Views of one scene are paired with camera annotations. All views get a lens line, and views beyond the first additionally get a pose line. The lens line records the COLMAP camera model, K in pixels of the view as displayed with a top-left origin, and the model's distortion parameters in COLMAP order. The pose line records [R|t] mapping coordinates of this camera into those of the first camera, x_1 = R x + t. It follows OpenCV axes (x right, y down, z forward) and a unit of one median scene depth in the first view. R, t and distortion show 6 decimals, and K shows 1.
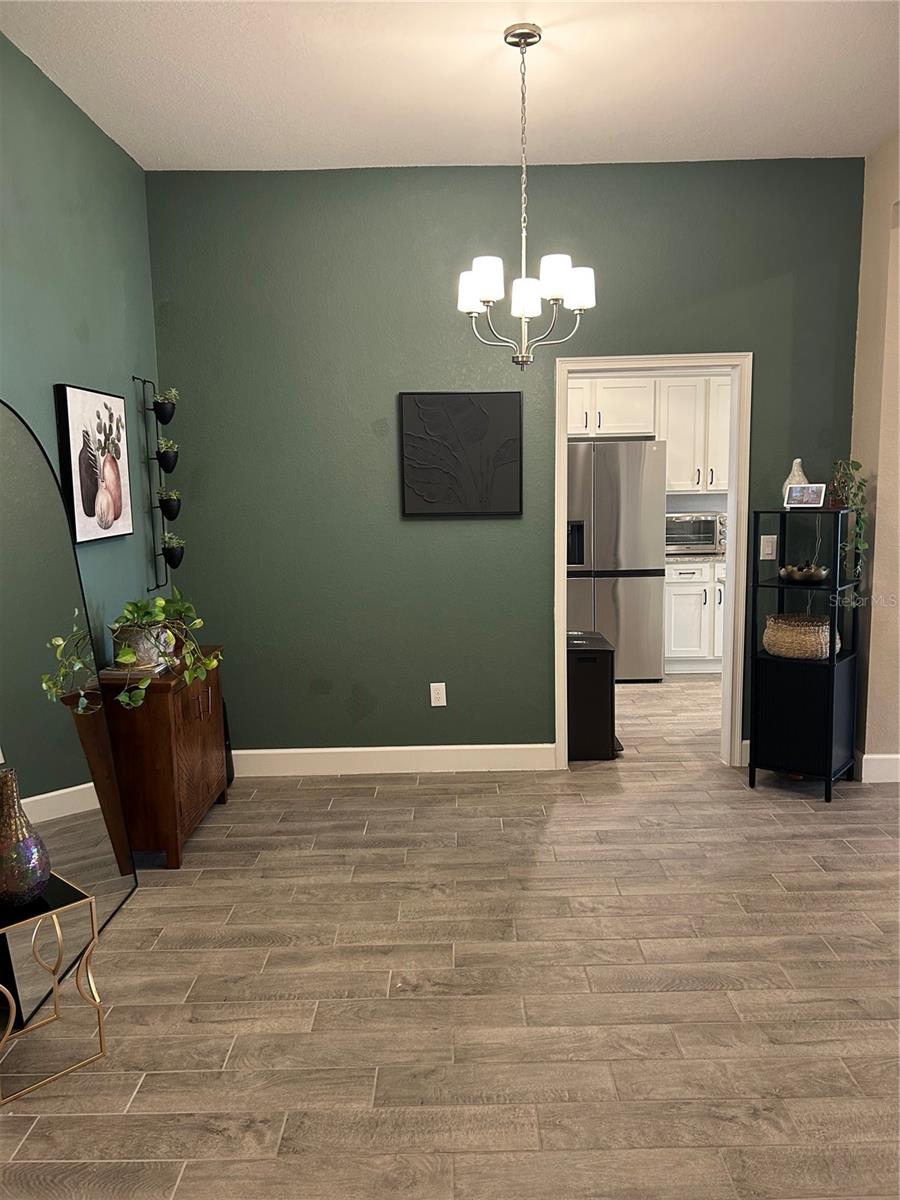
lens RADIAL K [[902.1, 0, 451.5], [0, 902.1, 597.6], [0, 0, 1]] dist [0.040162, -0.035697]
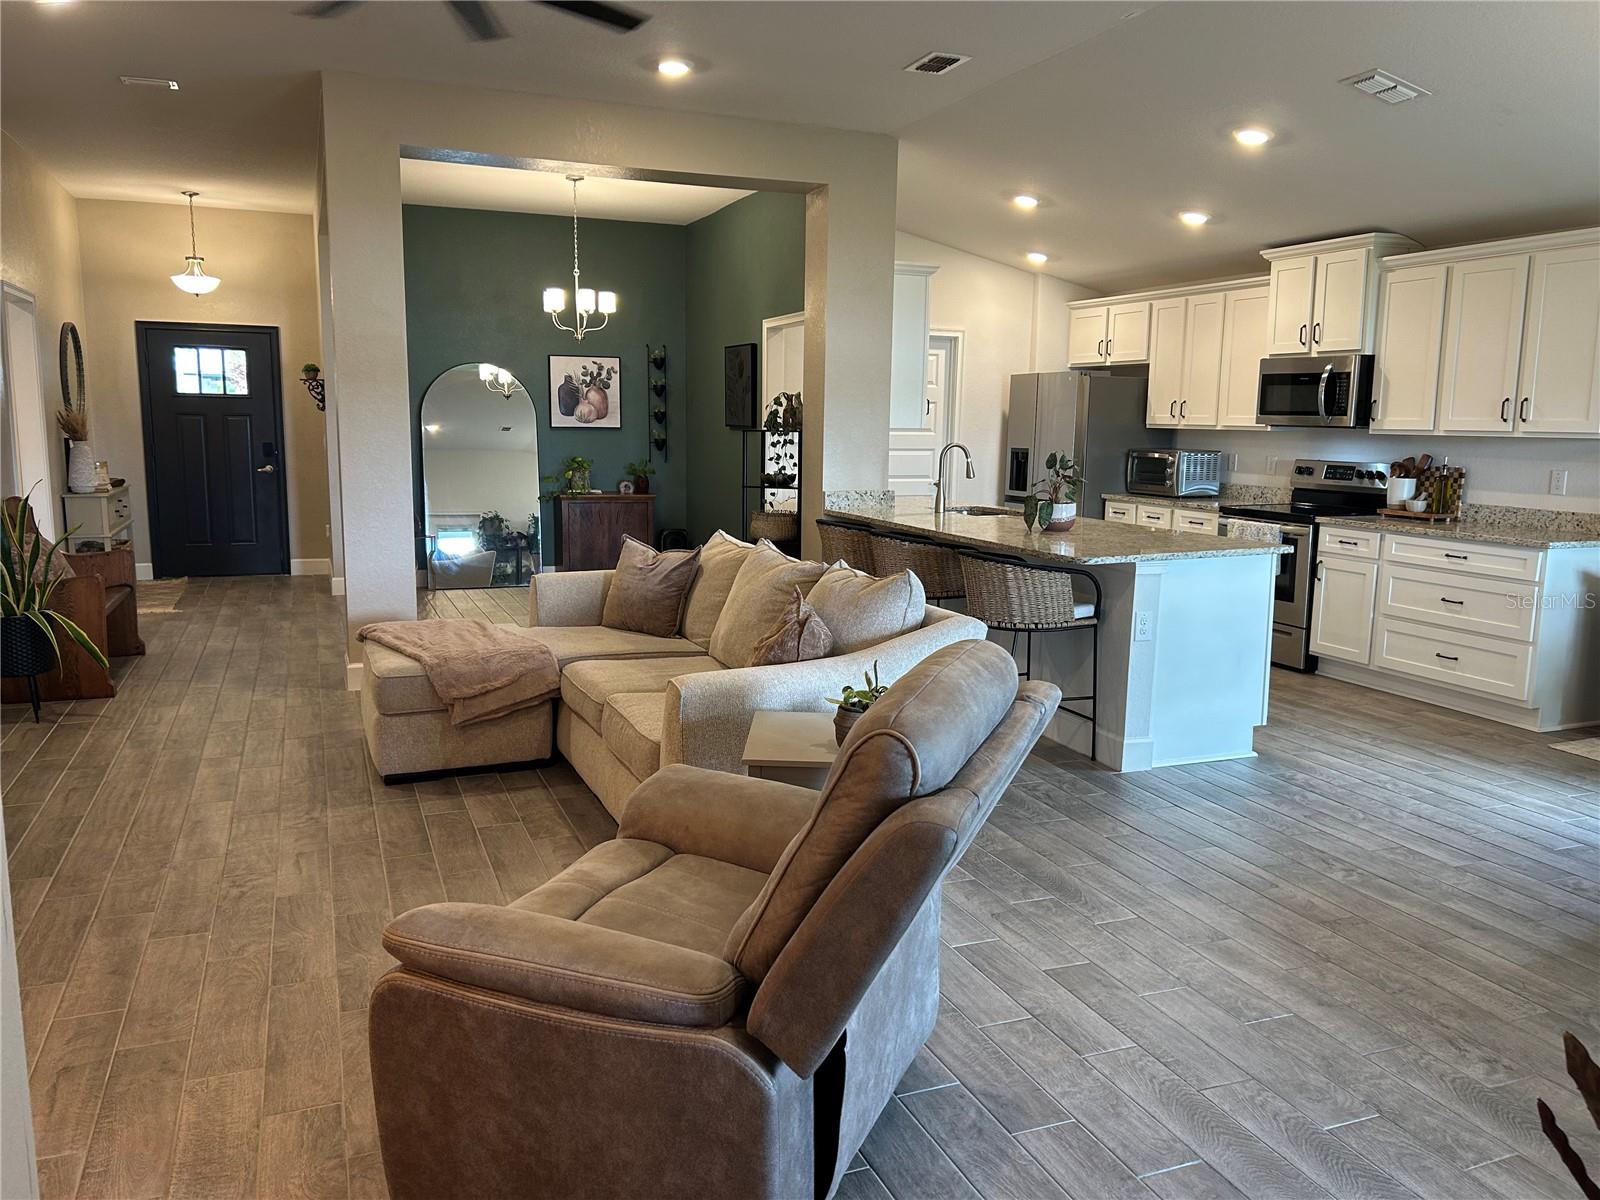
lens RADIAL K [[1202.8, 0, 798.0], [0, 1202.8, 595.7], [0, 0, 1]] dist [0.040162, -0.035697]
pose [[0.361957, 0.181627, -0.914330, 1.247501], [-0.129615, 0.981114, 0.143582, -0.079445], [0.923140, 0.066541, 0.378663, 0.234917]]
